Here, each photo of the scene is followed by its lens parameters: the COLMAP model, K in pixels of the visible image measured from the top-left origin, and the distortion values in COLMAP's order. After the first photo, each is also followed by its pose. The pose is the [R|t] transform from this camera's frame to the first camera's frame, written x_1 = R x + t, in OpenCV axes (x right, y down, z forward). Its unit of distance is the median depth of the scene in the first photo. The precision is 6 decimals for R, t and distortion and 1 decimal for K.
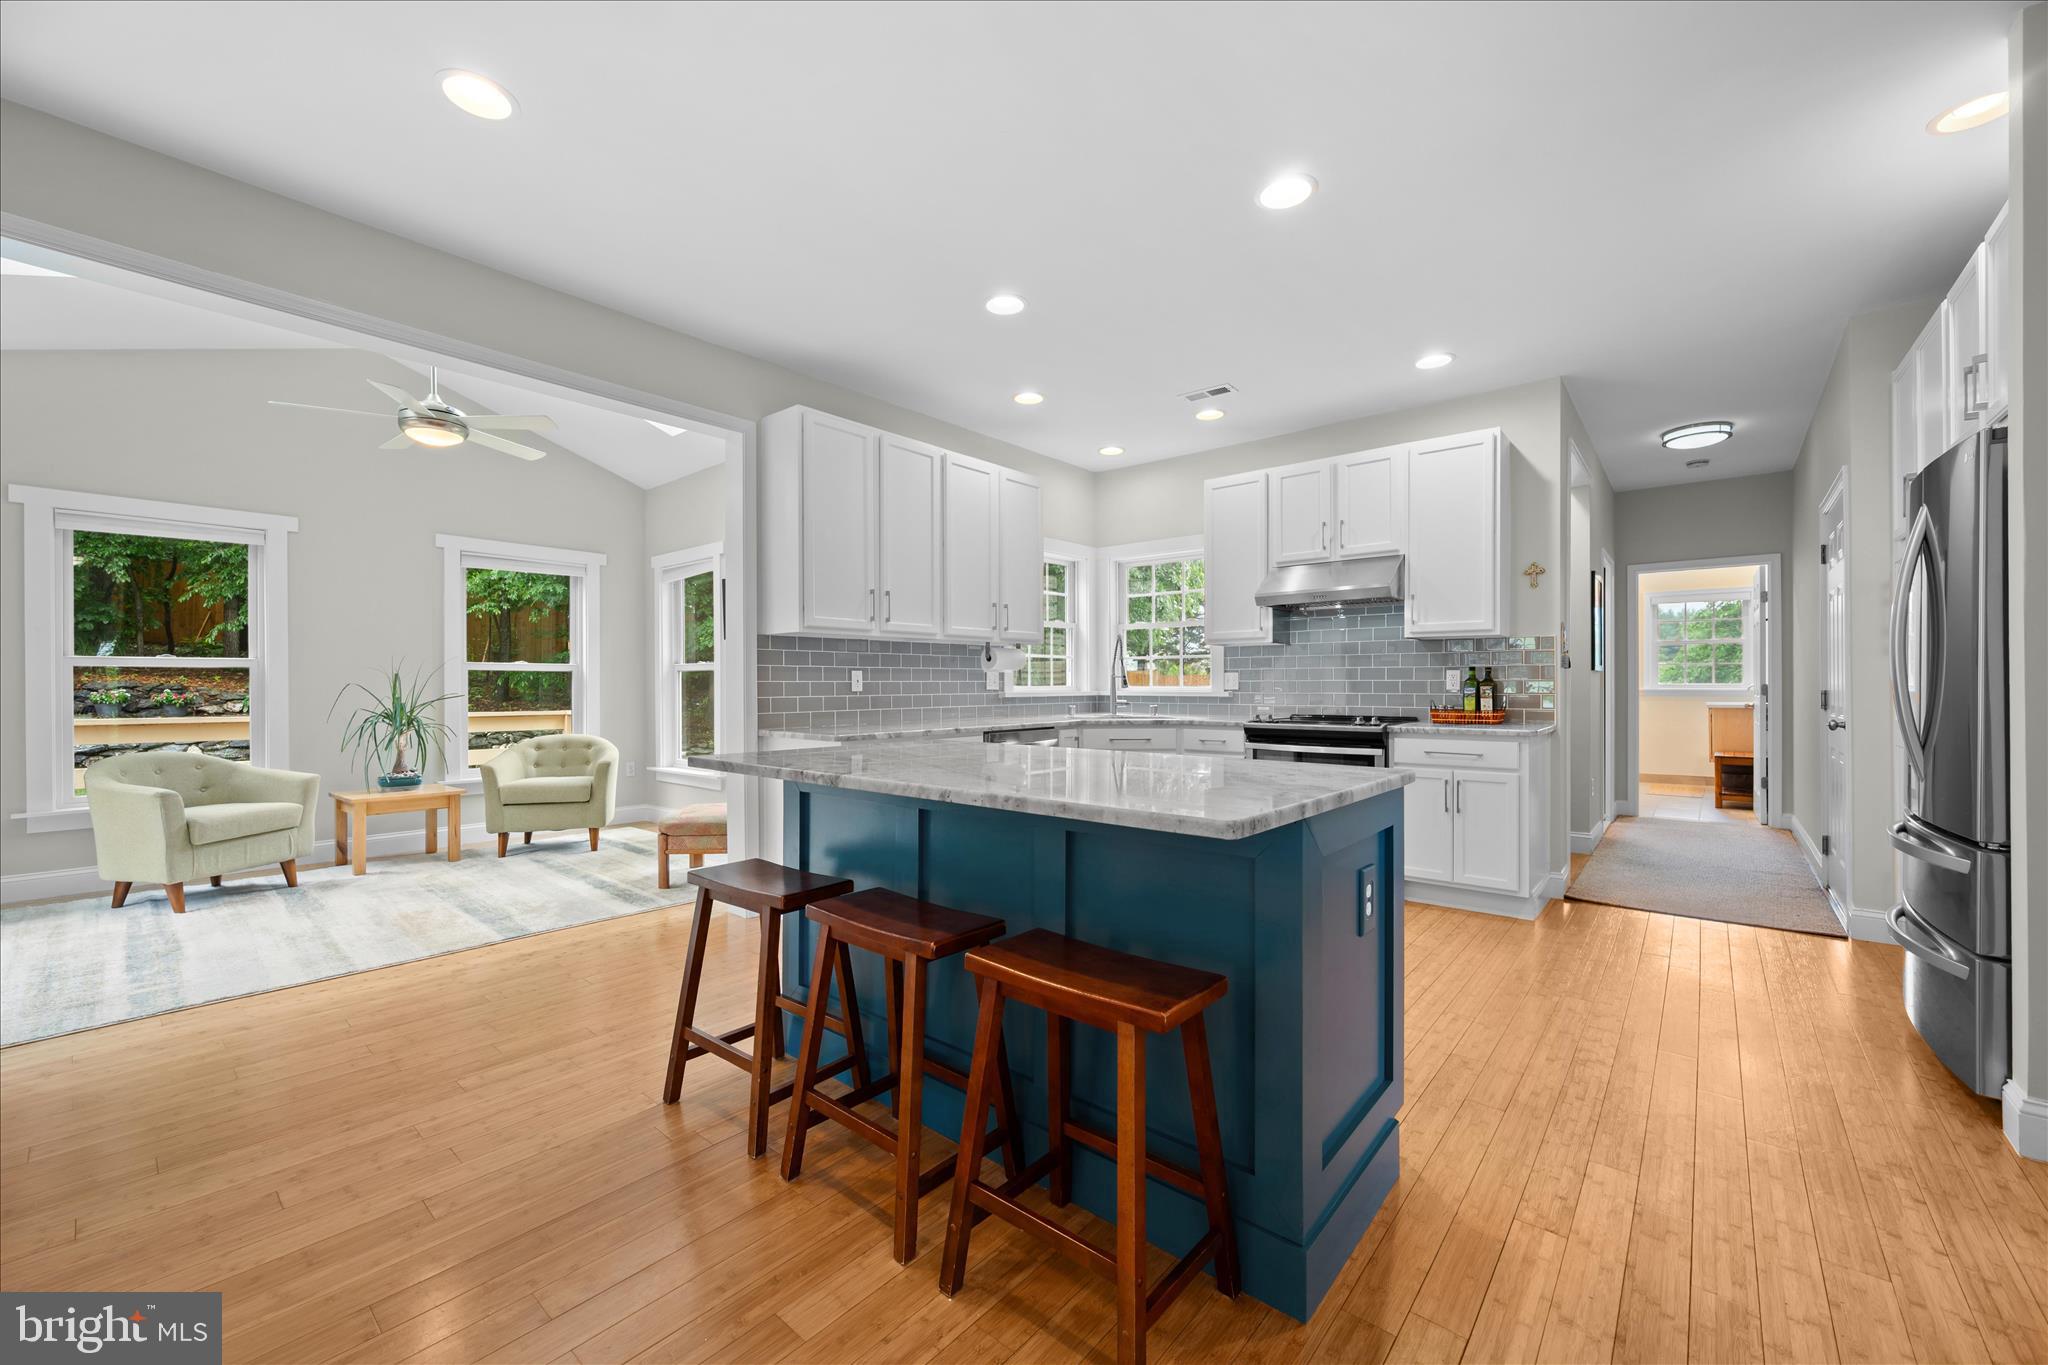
lens RADIAL K [[801.9, 0, 1025.8], [0, 801.9, 684.5], [0, 0, 1]] dist [0.000988, 0.000097]
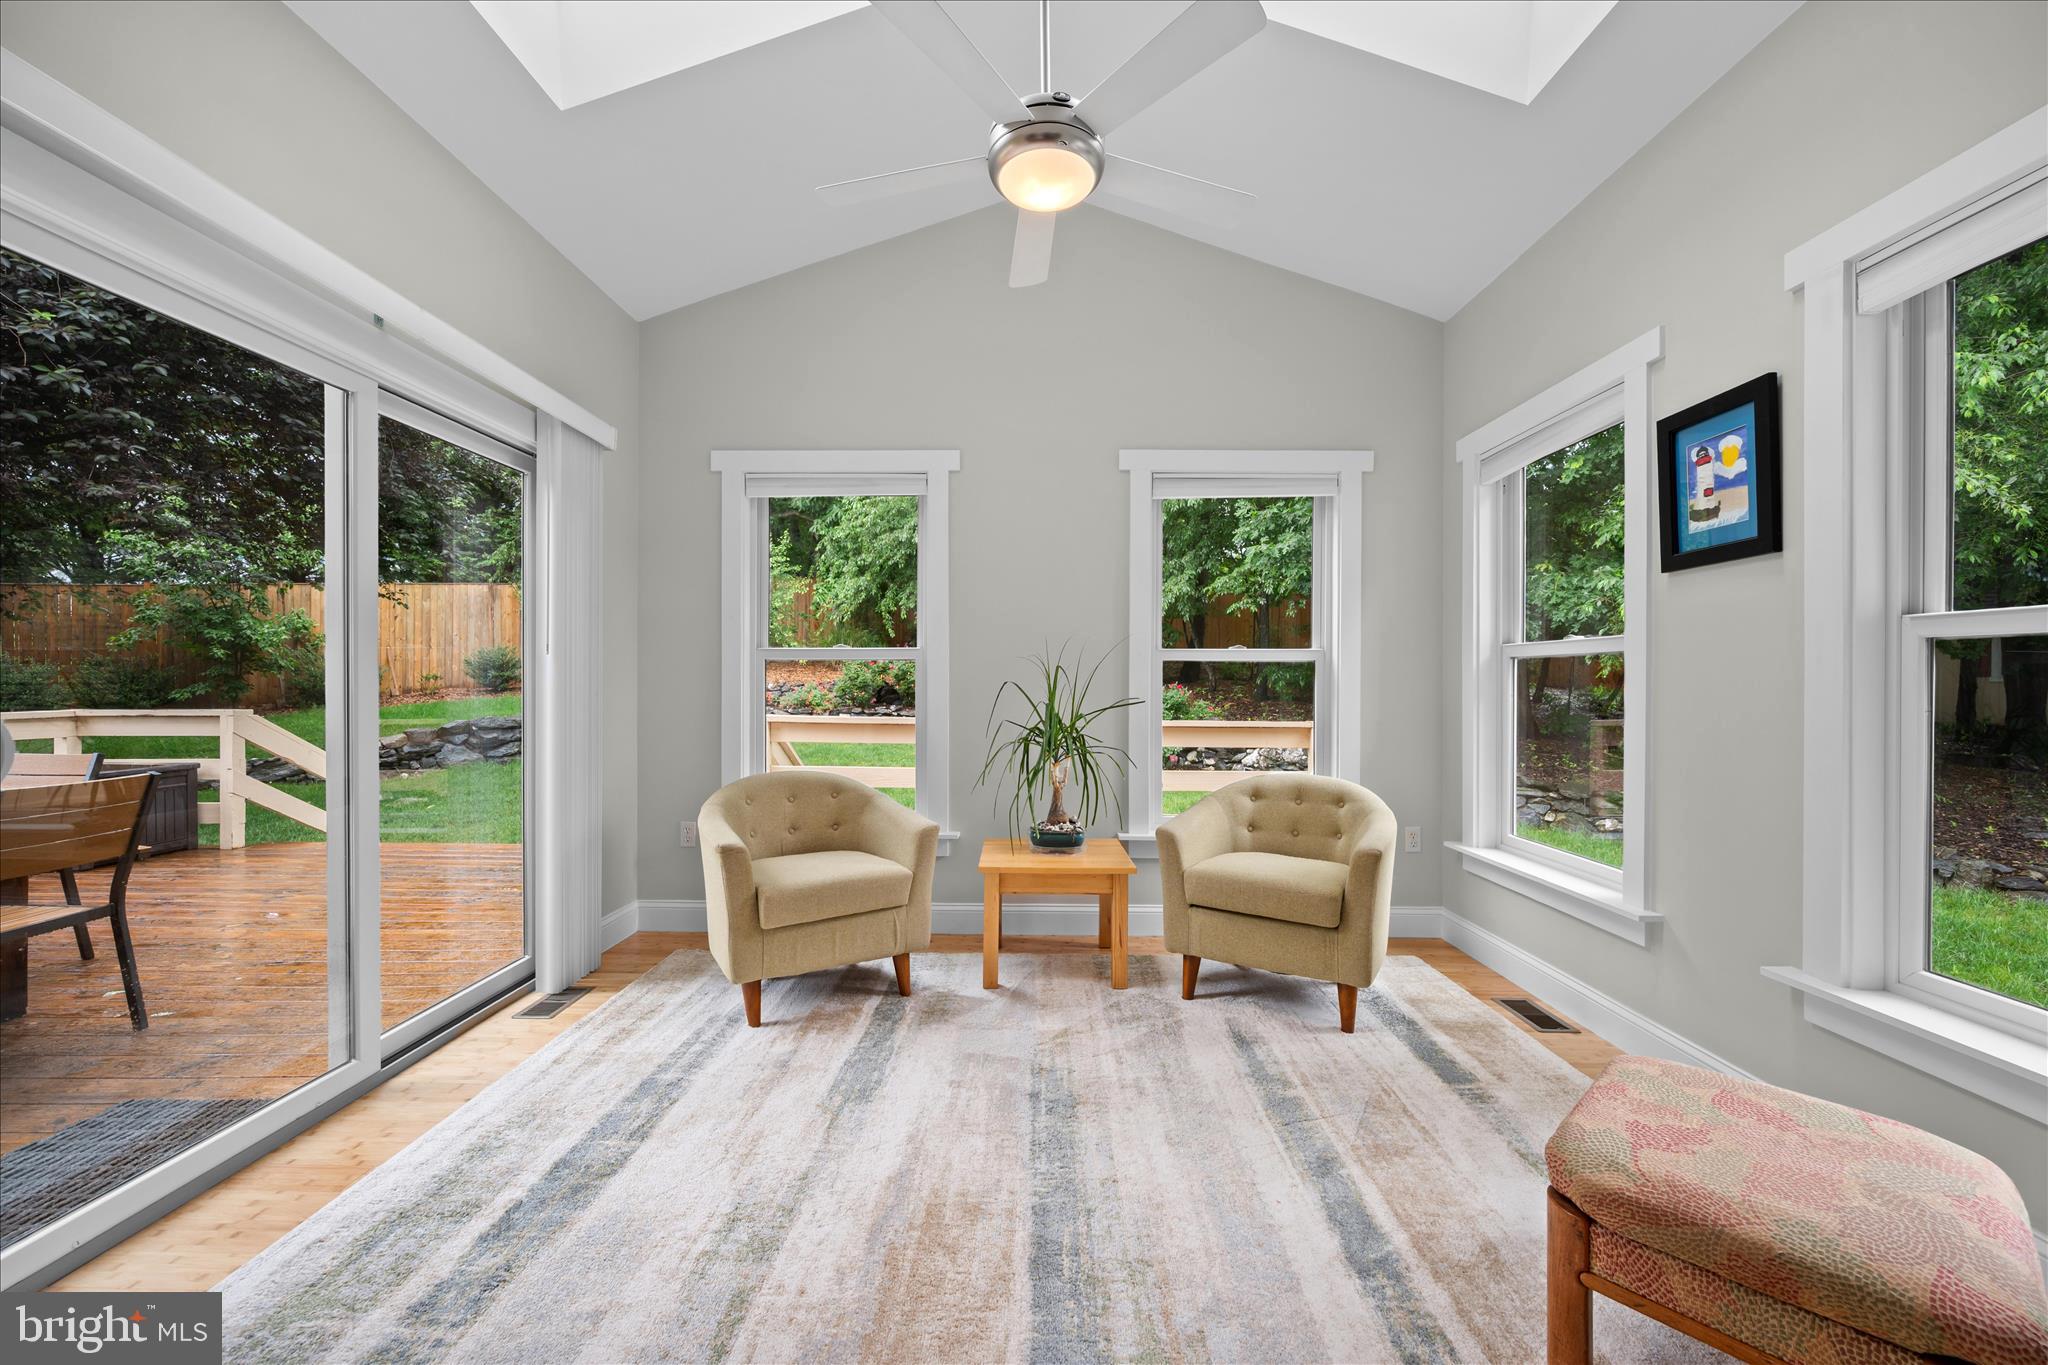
lens RADIAL K [[802.8, 0, 1023.0], [0, 802.8, 679.7], [0, 0, 1]] dist [-0.002115, -0.000226]
pose [[0.636398, 0.001707, -0.771359, -0.340858], [-0.005799, 0.999980, -0.002571, -0.000991], [0.771339, 0.006109, 0.636395, 0.634389]]
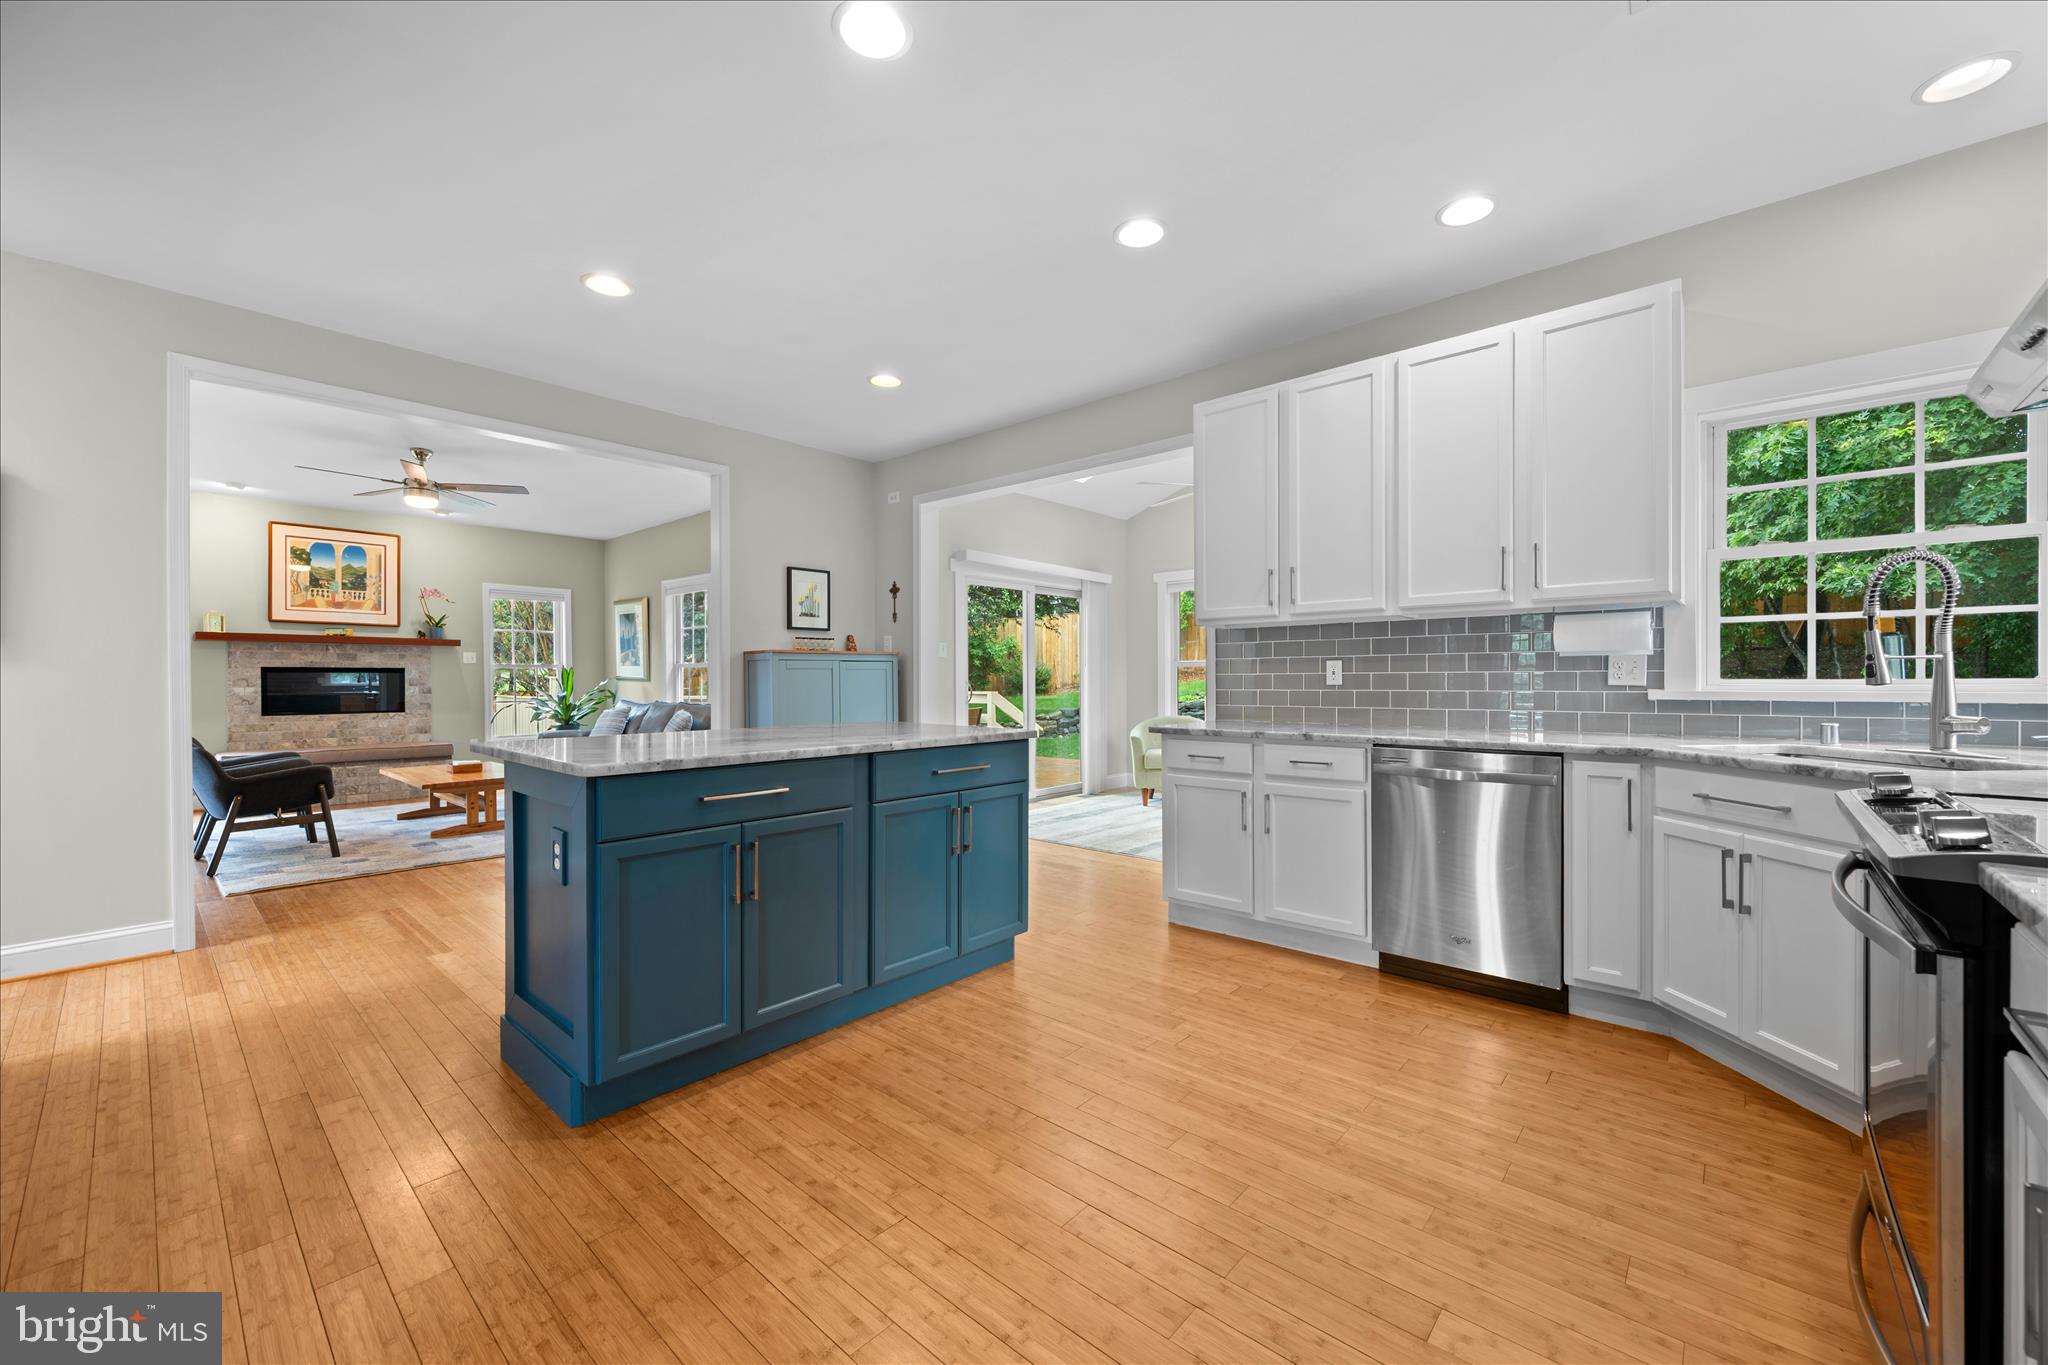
lens RADIAL K [[802.8, 0, 1023.0], [0, 802.8, 679.7], [0, 0, 1]] dist [-0.002115, -0.000226]
pose [[-0.027374, 0.003703, -0.999618, 0.617045], [0.001604, 0.999992, 0.003661, -0.000599], [0.999624, -0.001503, -0.027380, 0.660490]]
